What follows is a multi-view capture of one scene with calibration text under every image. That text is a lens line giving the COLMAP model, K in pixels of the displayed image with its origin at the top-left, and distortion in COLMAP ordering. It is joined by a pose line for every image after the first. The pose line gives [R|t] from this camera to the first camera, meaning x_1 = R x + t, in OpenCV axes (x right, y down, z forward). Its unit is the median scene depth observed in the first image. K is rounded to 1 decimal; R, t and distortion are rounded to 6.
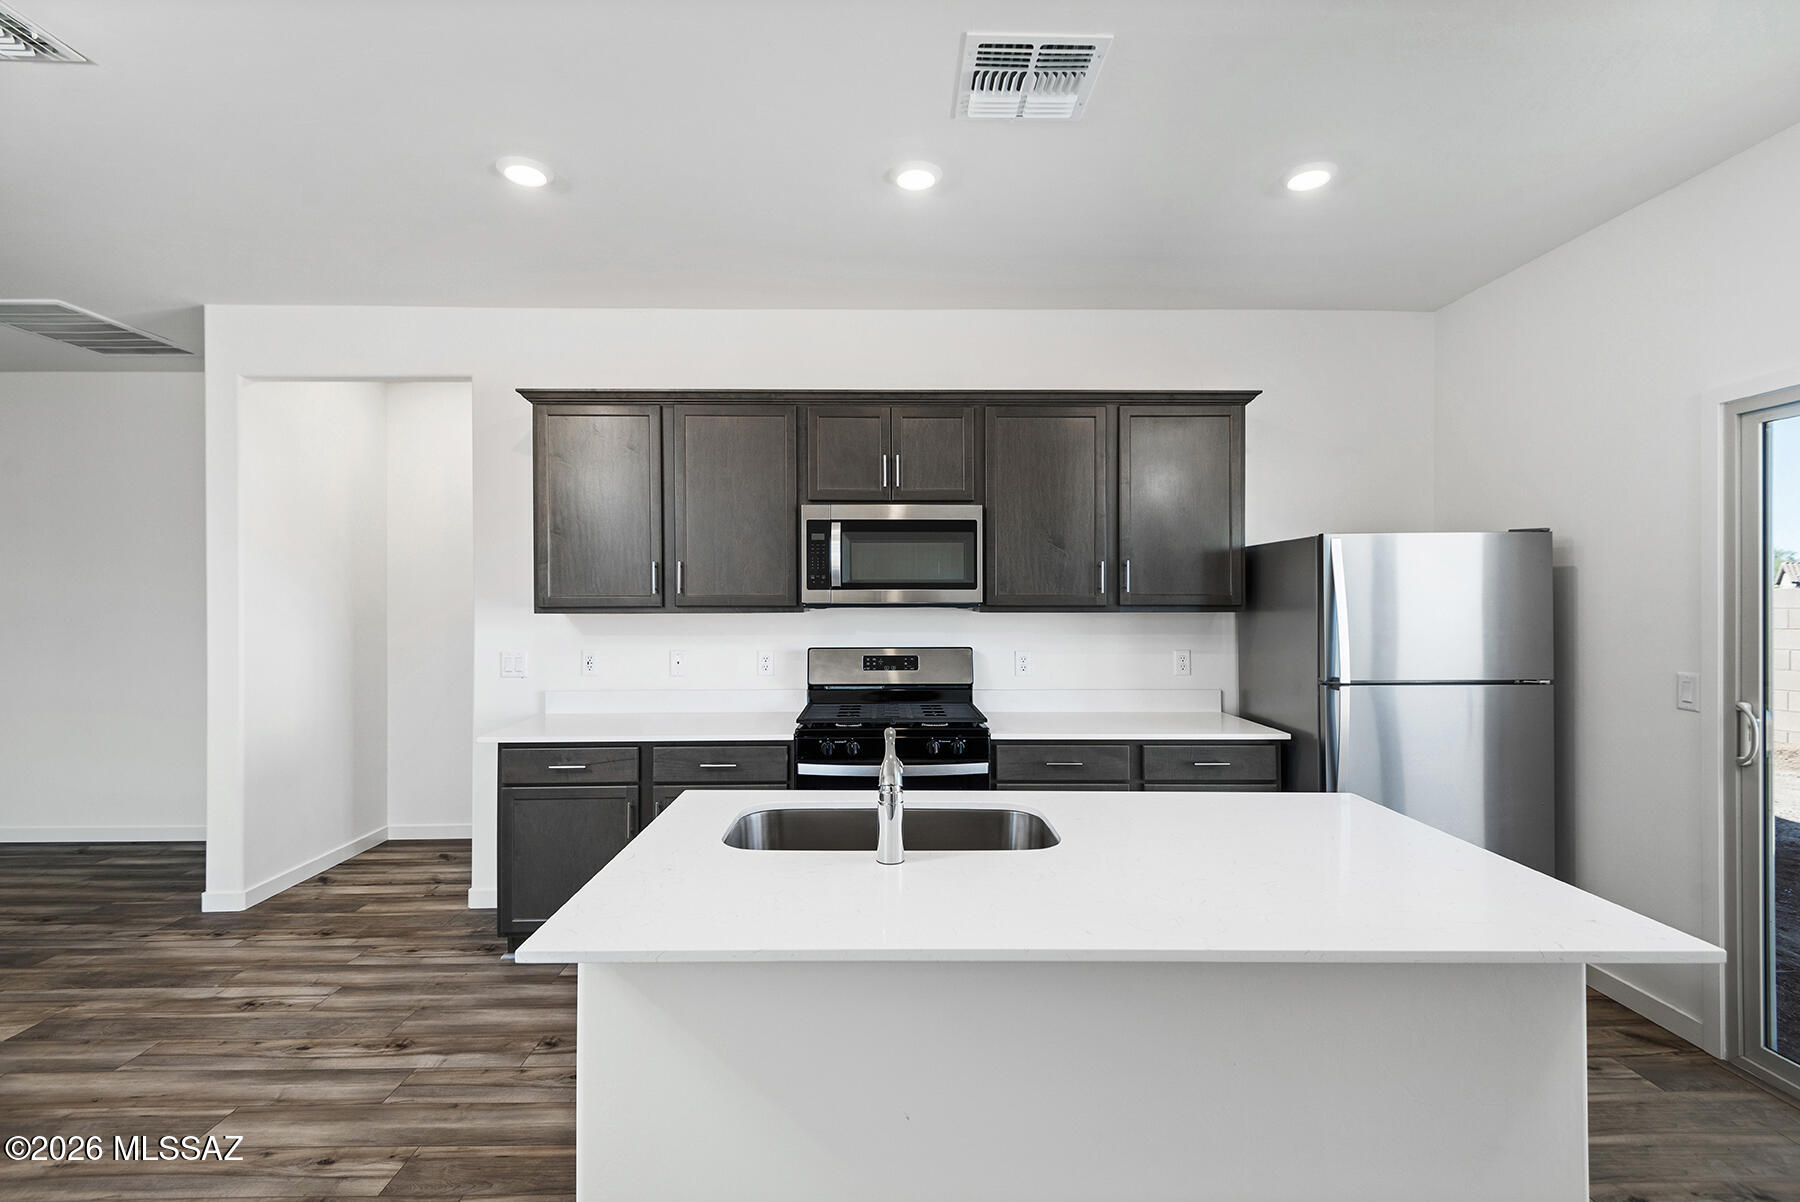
lens RADIAL K [[827.0, 0, 901.7], [0, 827.0, 601.5], [0, 0, 1]] dist [0.001240, 0.000076]
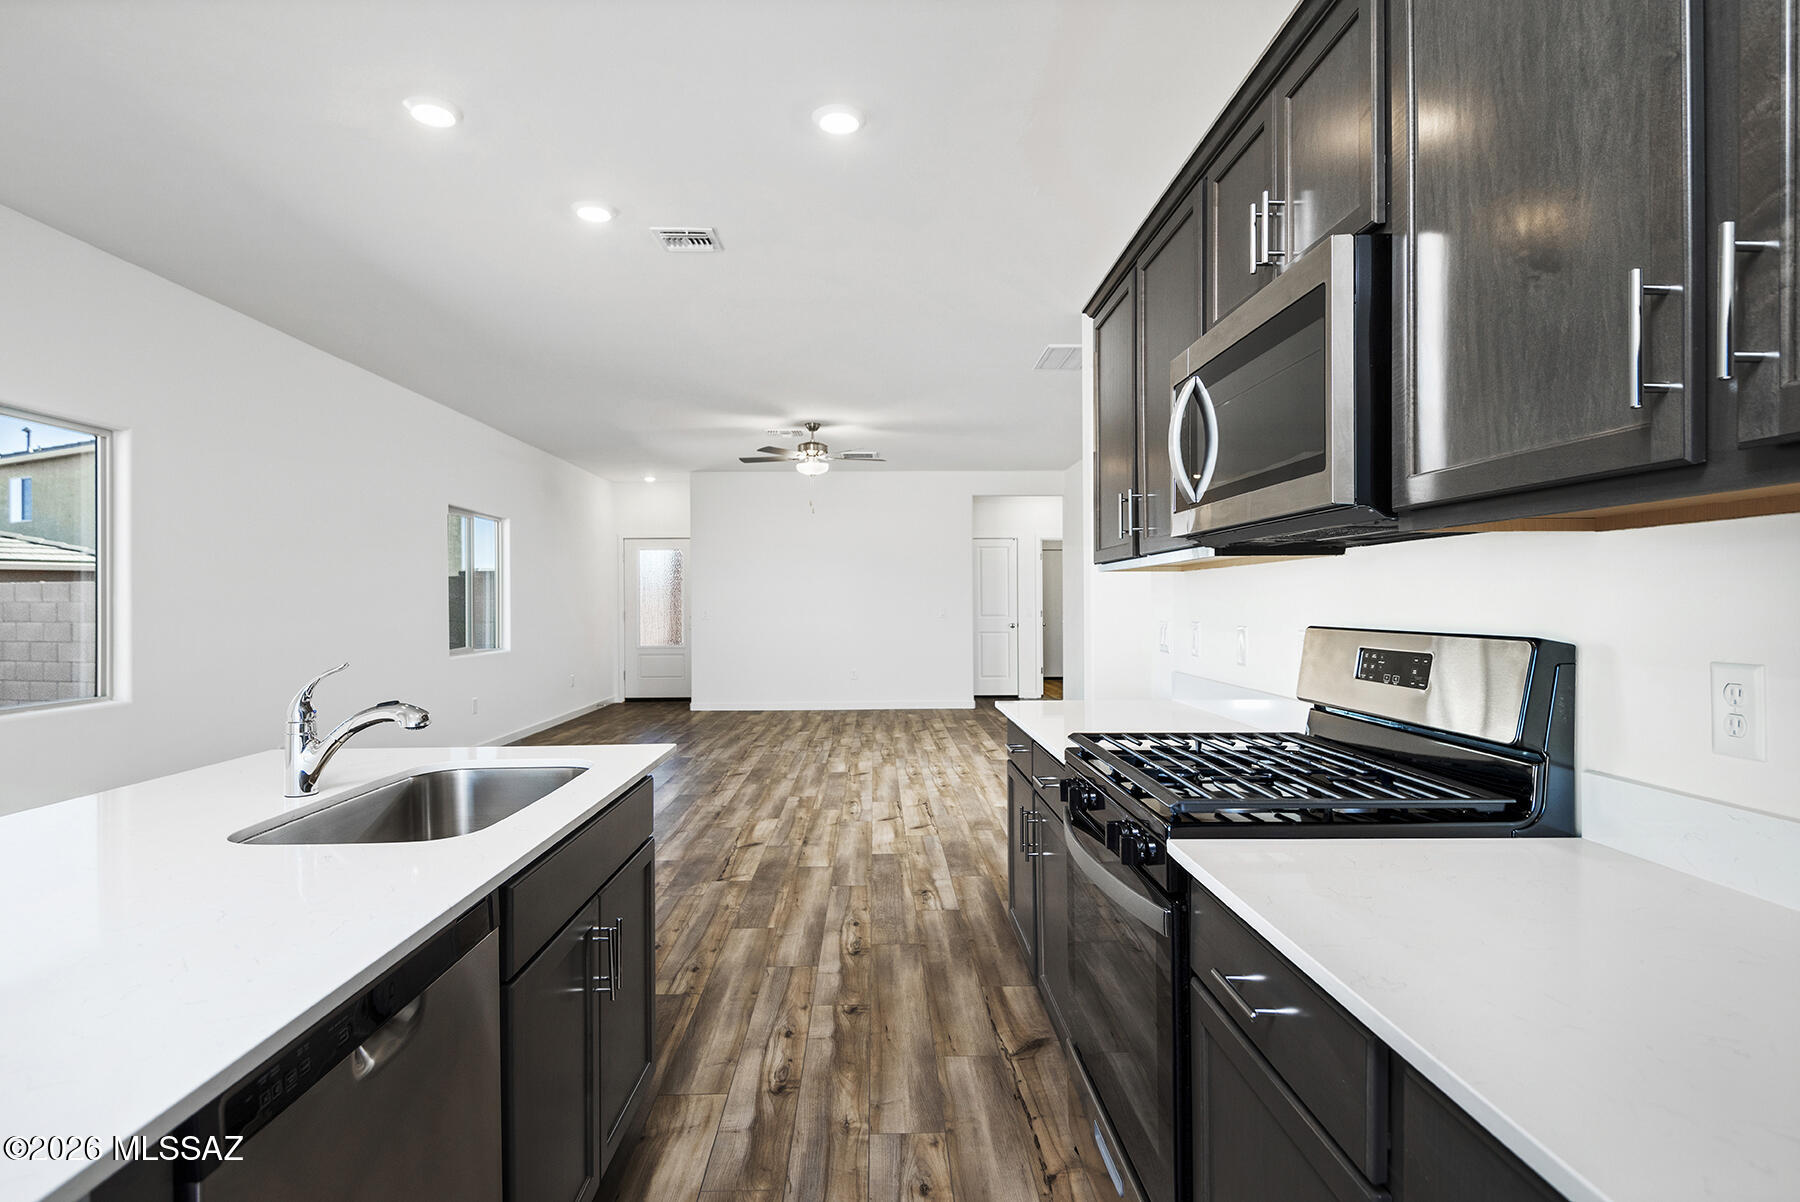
lens RADIAL K [[954.6, 0, 900.6], [0, 954.6, 594.4], [0, 0, 1]] dist [0.005111, 0.000266]
pose [[0.011292, 0.004386, -0.999927, 0.707534], [-0.000797, 0.999990, 0.004377, 0.041767], [0.999936, 0.000748, 0.011295, 1.059129]]
